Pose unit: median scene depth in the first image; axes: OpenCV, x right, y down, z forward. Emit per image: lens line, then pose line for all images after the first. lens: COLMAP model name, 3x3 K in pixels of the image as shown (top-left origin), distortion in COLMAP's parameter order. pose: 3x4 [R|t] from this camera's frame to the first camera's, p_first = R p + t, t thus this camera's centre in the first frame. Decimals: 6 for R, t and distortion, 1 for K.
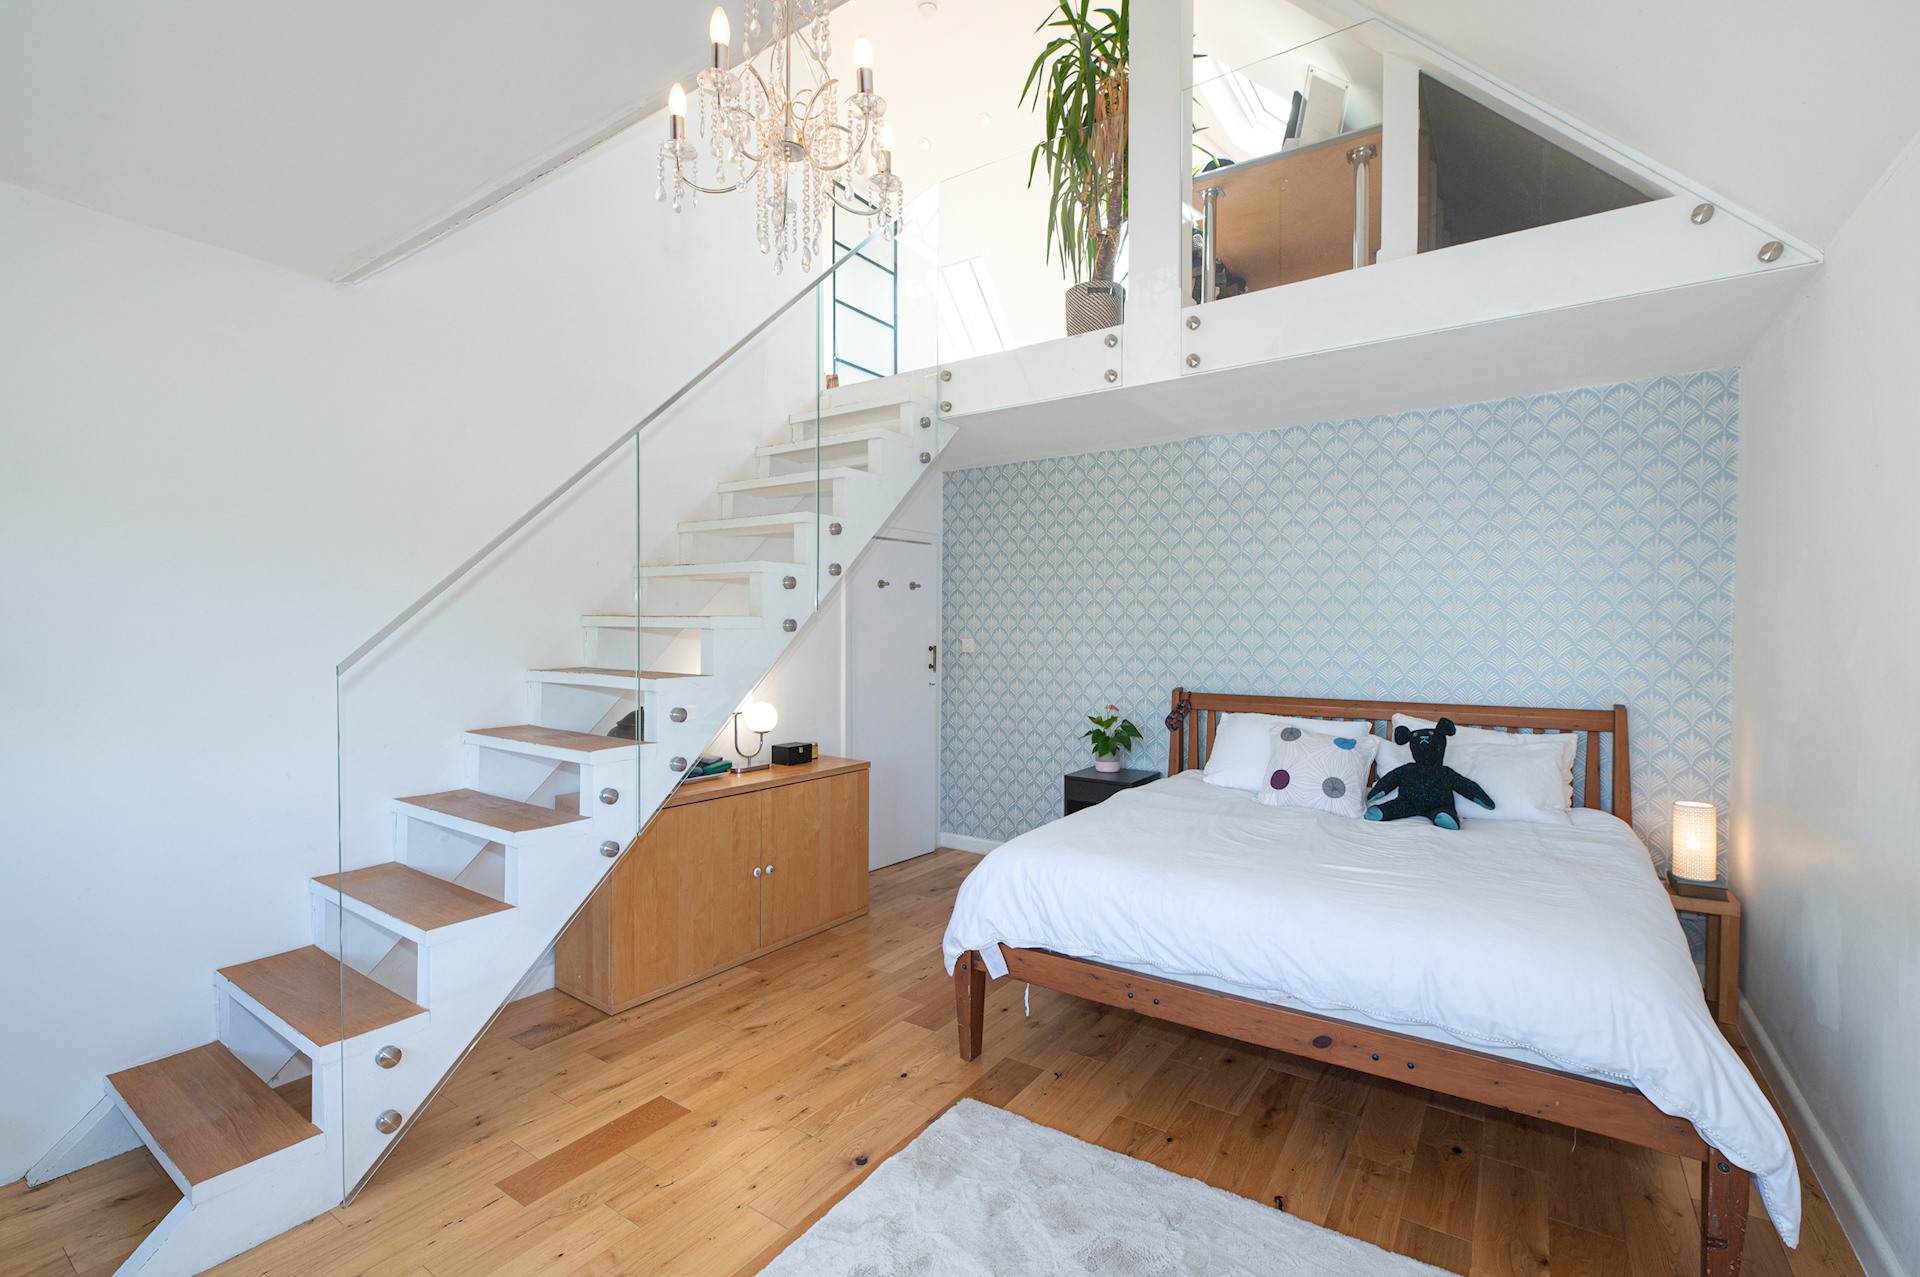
lens RADIAL K [[834.1, 0, 961.5], [0, 834.1, 659.2], [0, 0, 1]] dist [0.001310, -0.000601]
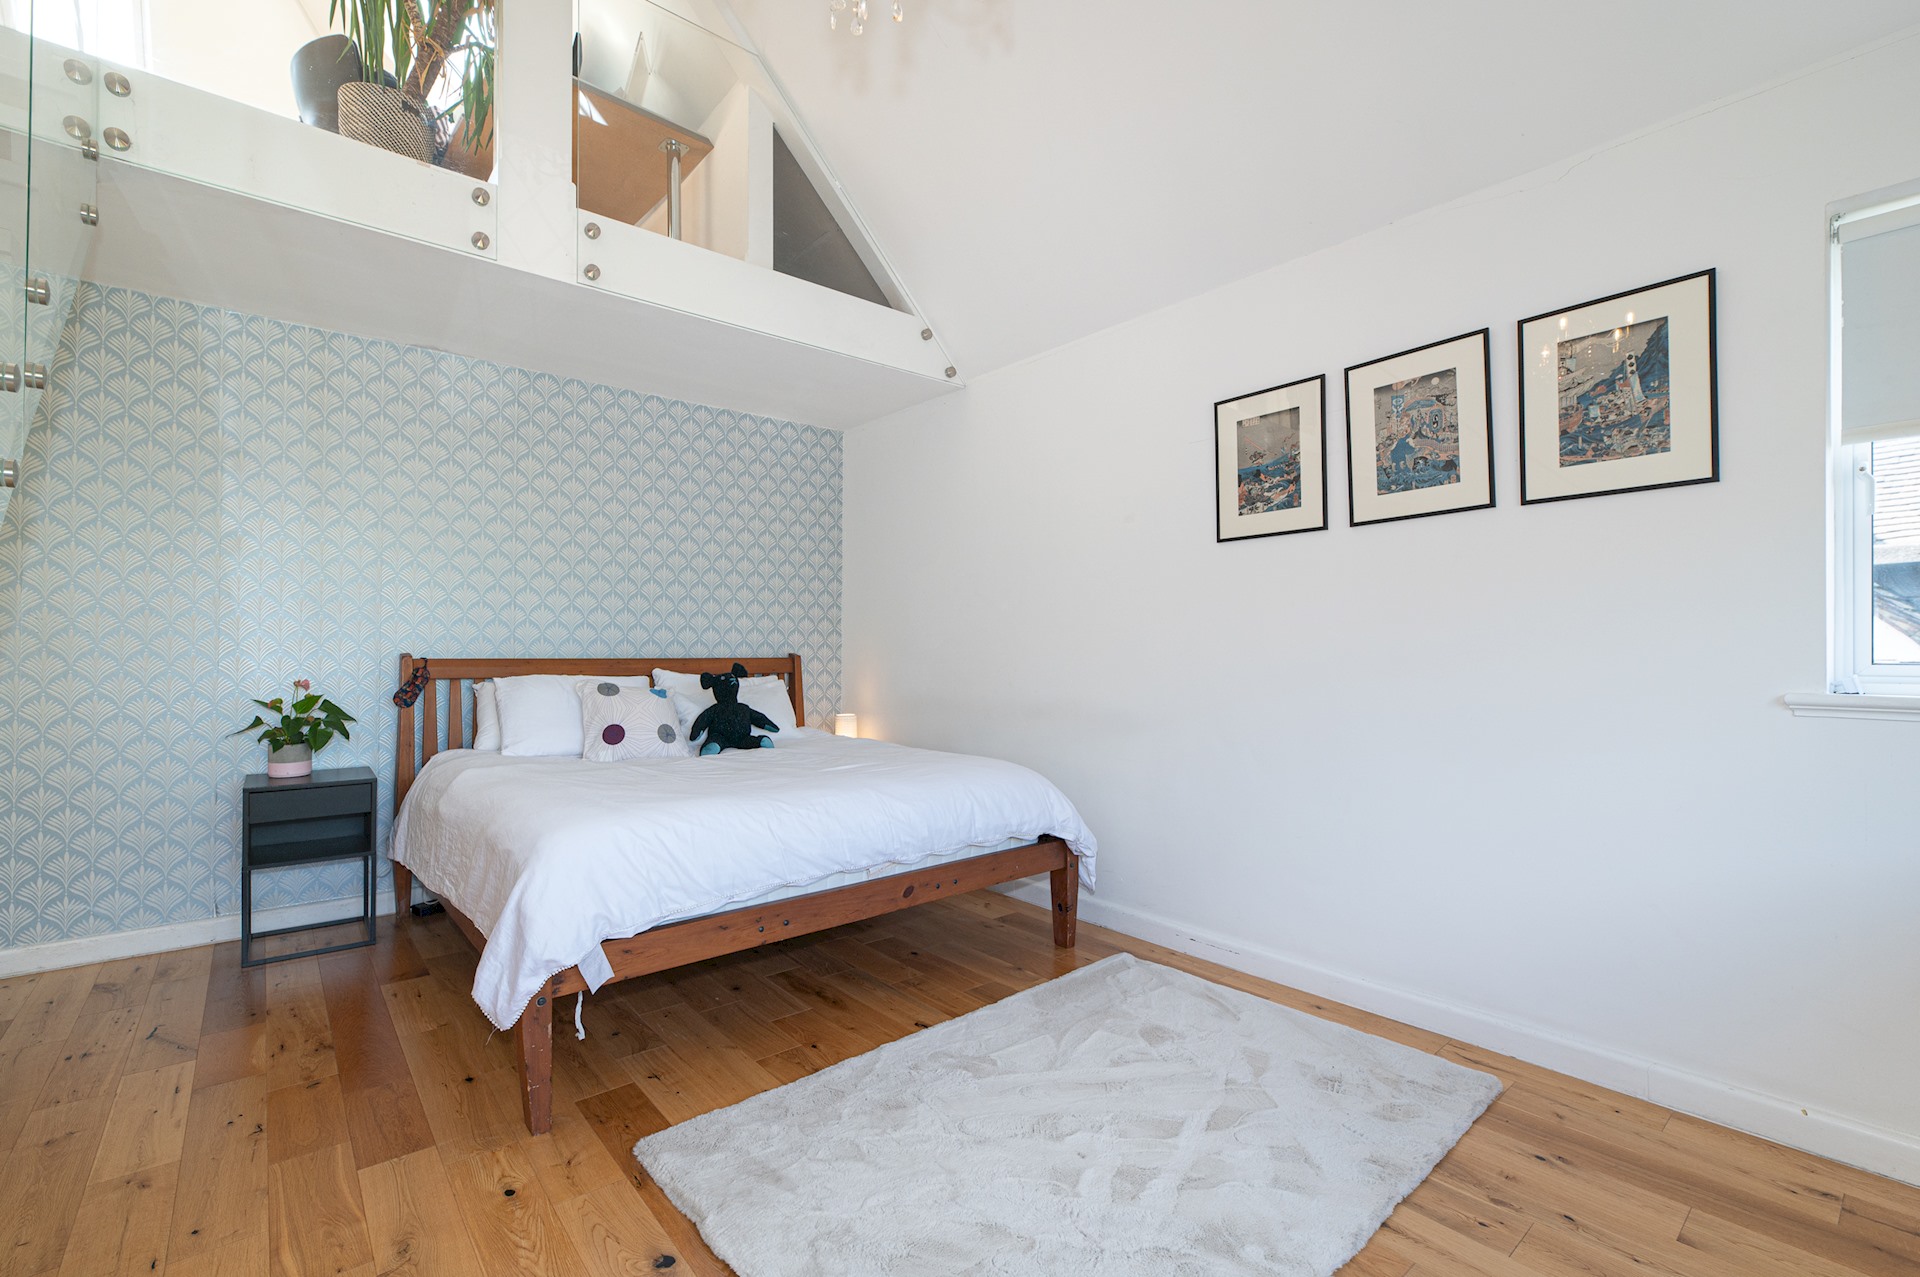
lens RADIAL K [[826.7, 0, 964.1], [0, 826.7, 654.7], [0, 0, 1]] dist [-0.001335, -0.000480]
pose [[0.265325, -0.005433, 0.964144, -0.476020], [0.030639, 0.999527, -0.002799, 0.072109], [-0.963672, 0.030283, 0.265366, 0.377476]]
